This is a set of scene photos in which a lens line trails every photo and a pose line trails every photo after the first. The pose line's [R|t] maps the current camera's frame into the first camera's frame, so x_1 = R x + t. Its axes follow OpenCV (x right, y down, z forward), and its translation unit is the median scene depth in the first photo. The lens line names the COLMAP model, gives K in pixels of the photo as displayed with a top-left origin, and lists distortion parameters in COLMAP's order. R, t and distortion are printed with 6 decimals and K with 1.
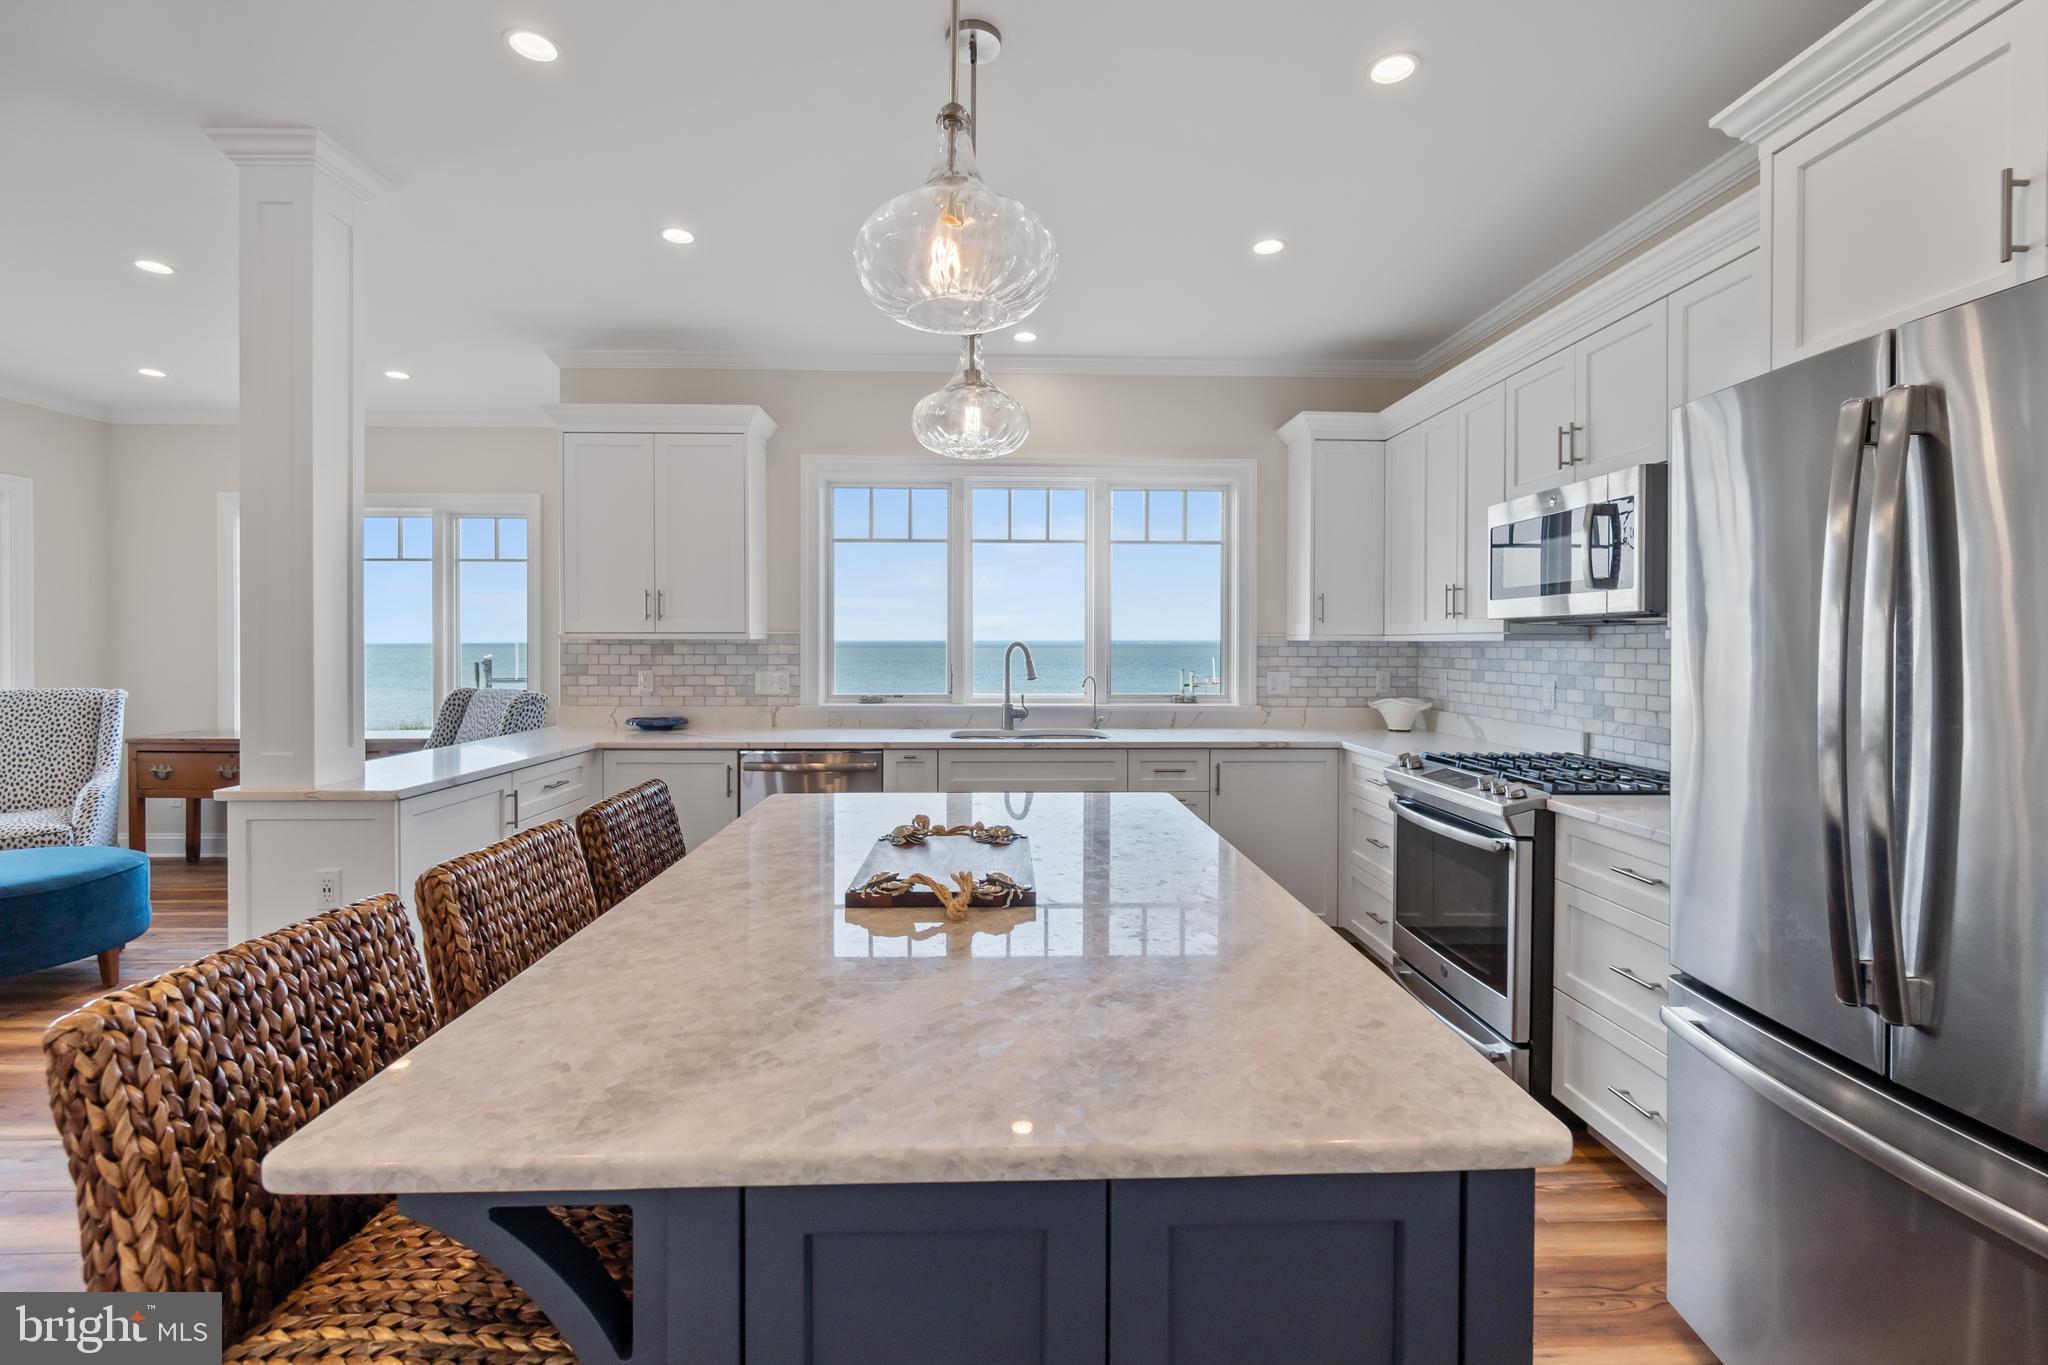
lens RADIAL K [[889.0, 0, 1022.0], [0, 889.0, 652.8], [0, 0, 1]] dist [-0.006592, 0.002274]
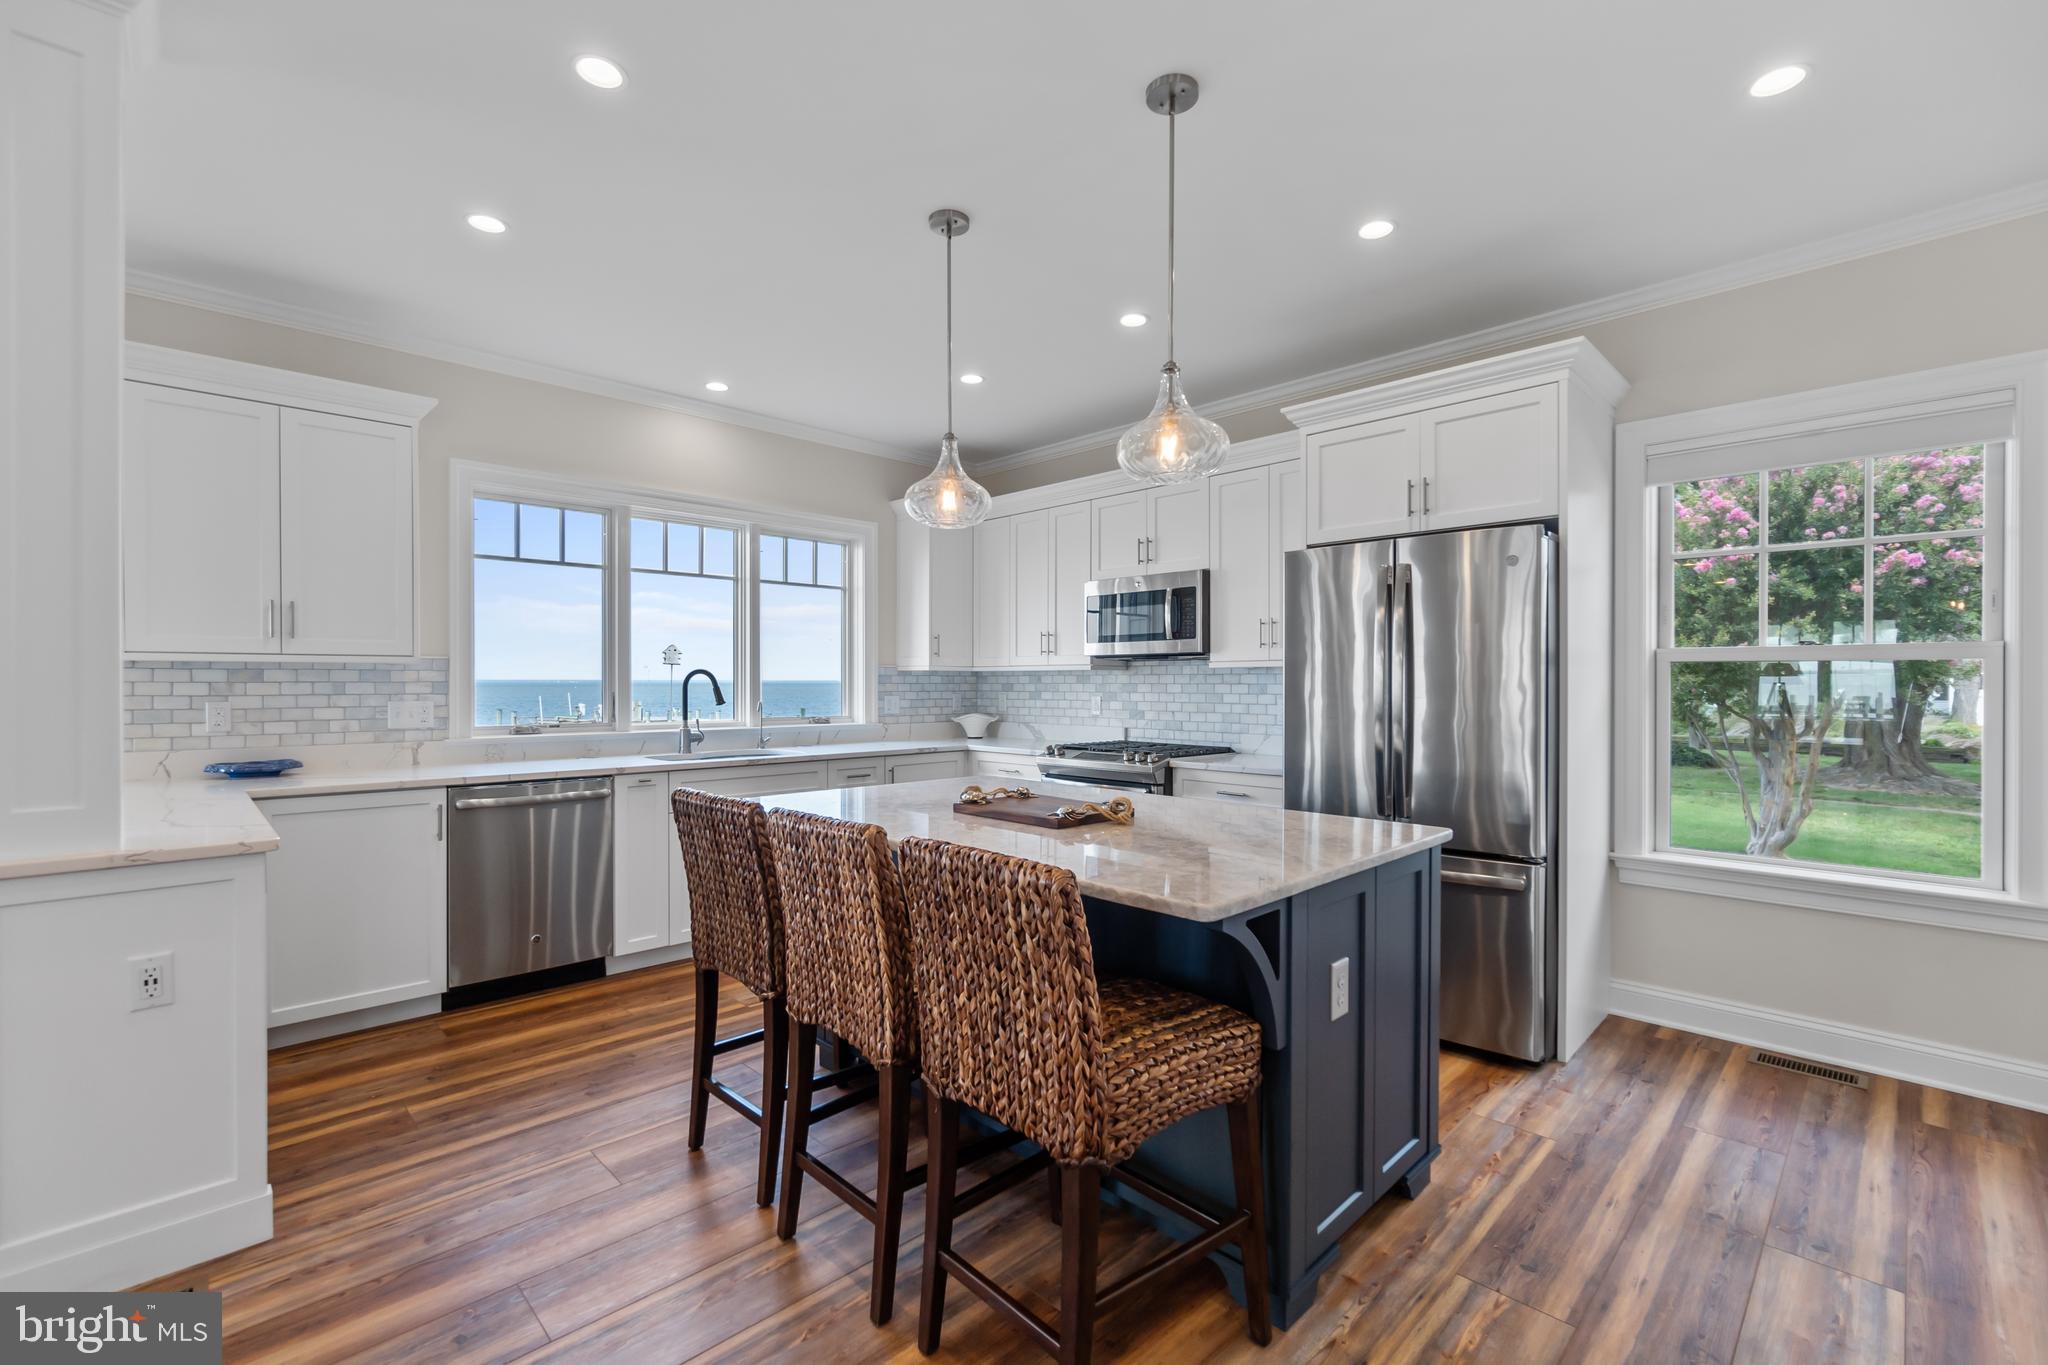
lens RADIAL K [[889.0, 0, 1015.4], [0, 889.0, 688.5], [0, 0, 1]] dist [-0.006592, 0.002274]
pose [[0.736533, -0.005647, 0.676378, -0.434112], [0.008060, 0.999967, -0.000428, 0.013505], [-0.676353, 0.005767, 0.736555, -0.034096]]
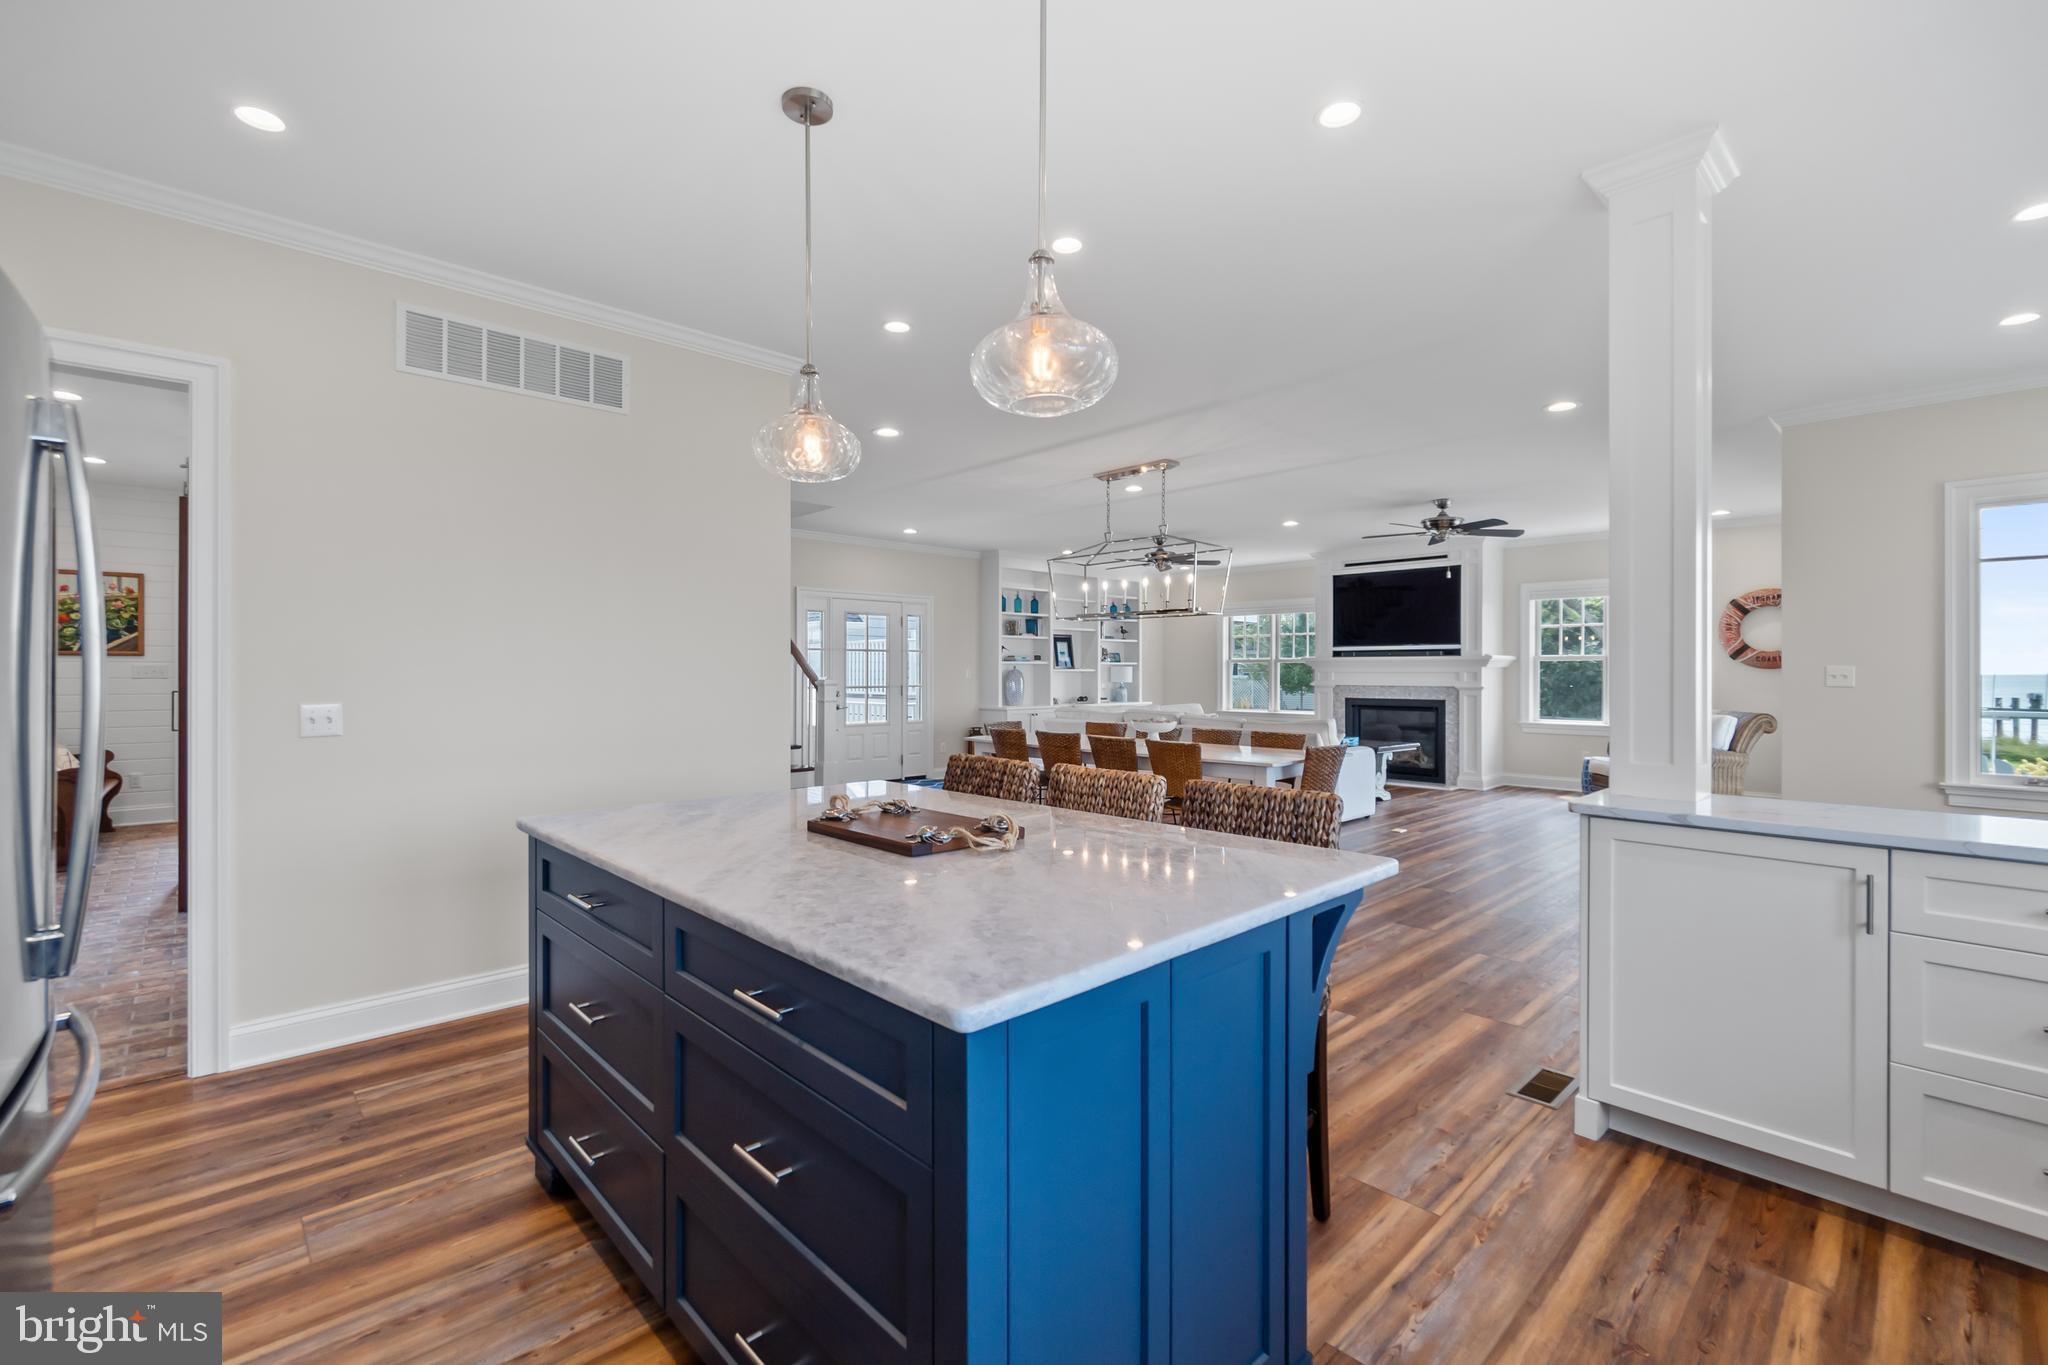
lens RADIAL K [[889.0, 0, 1017.6], [0, 889.0, 669.5], [0, 0, 1]] dist [-0.006592, 0.002274]
pose [[-0.746436, -0.005008, -0.665438, 0.230894], [-0.011166, 0.999925, 0.005000, 0.005273], [0.665364, 0.011162, -0.746436, 0.754981]]
